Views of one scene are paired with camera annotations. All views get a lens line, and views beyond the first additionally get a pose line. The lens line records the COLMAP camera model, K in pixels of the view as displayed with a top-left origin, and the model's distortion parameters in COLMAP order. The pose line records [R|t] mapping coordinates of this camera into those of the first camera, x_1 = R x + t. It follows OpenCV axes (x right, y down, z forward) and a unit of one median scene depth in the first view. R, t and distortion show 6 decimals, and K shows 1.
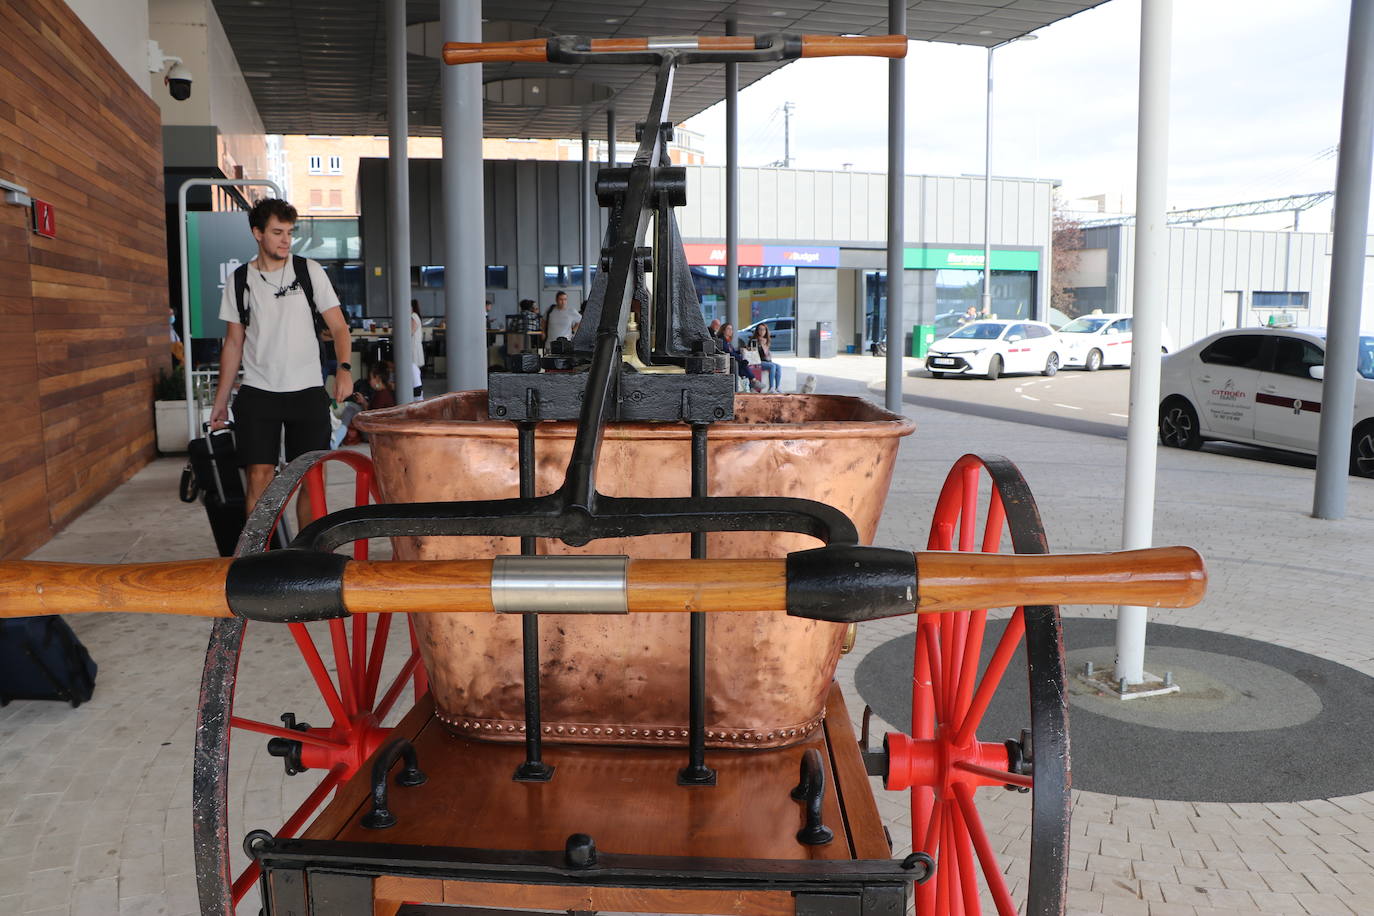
lens RADIAL K [[1132.6, 0, 670.0], [0, 1132.6, 474.3], [0, 0, 1]] dist [-0.189718, 0.170243]
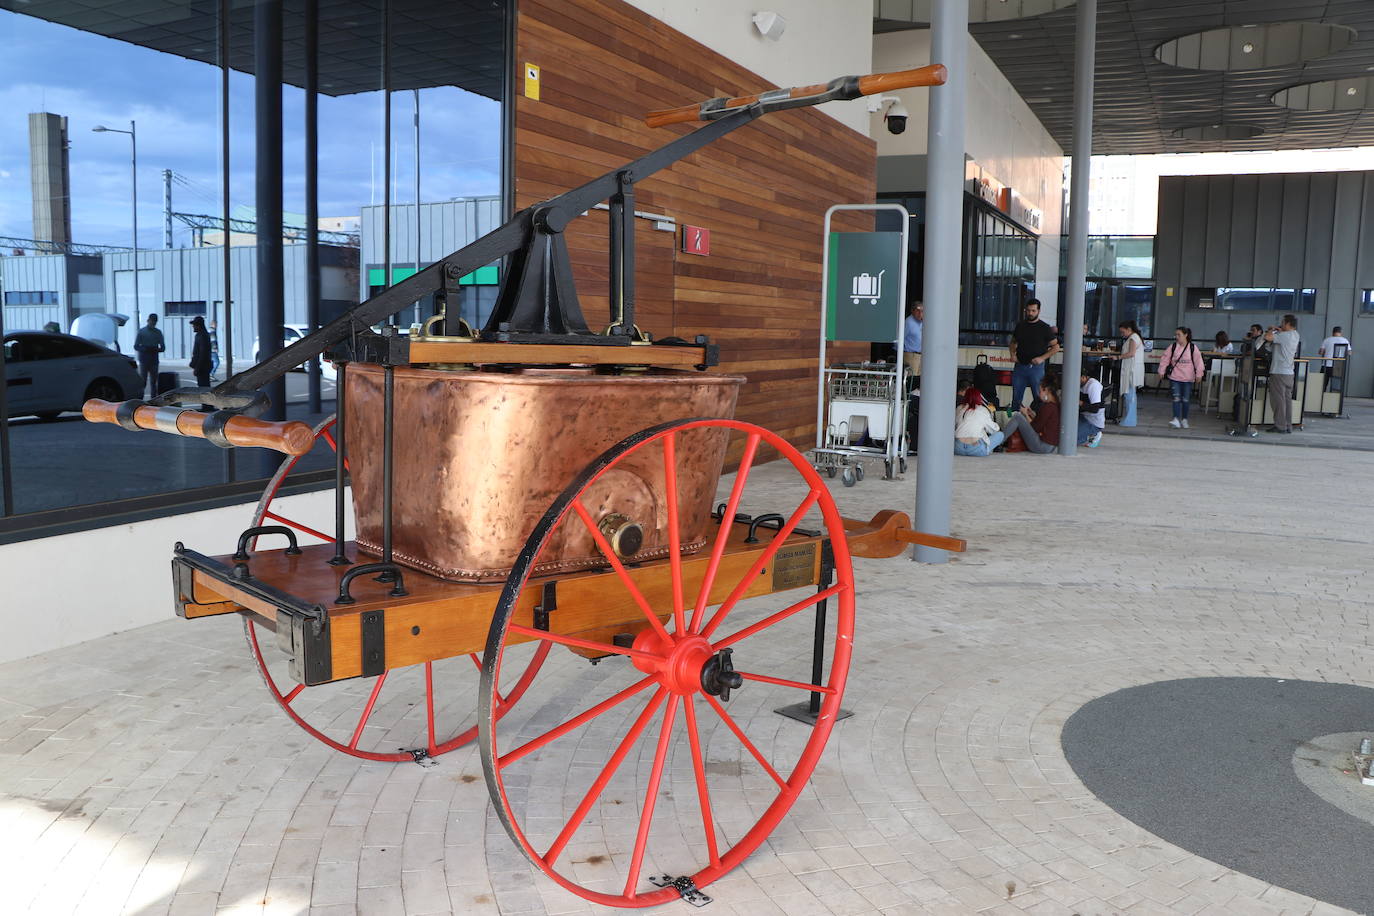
lens RADIAL K [[1124.7, 0, 662.6], [0, 1124.7, 479.3], [0, 0, 1]] dist [-0.187316, 0.159801]
pose [[0.734367, 0.107589, -0.670171, 0.224962], [-0.115082, 0.992798, 0.033278, 0.003207], [0.668925, 0.052686, 0.741460, 0.006471]]
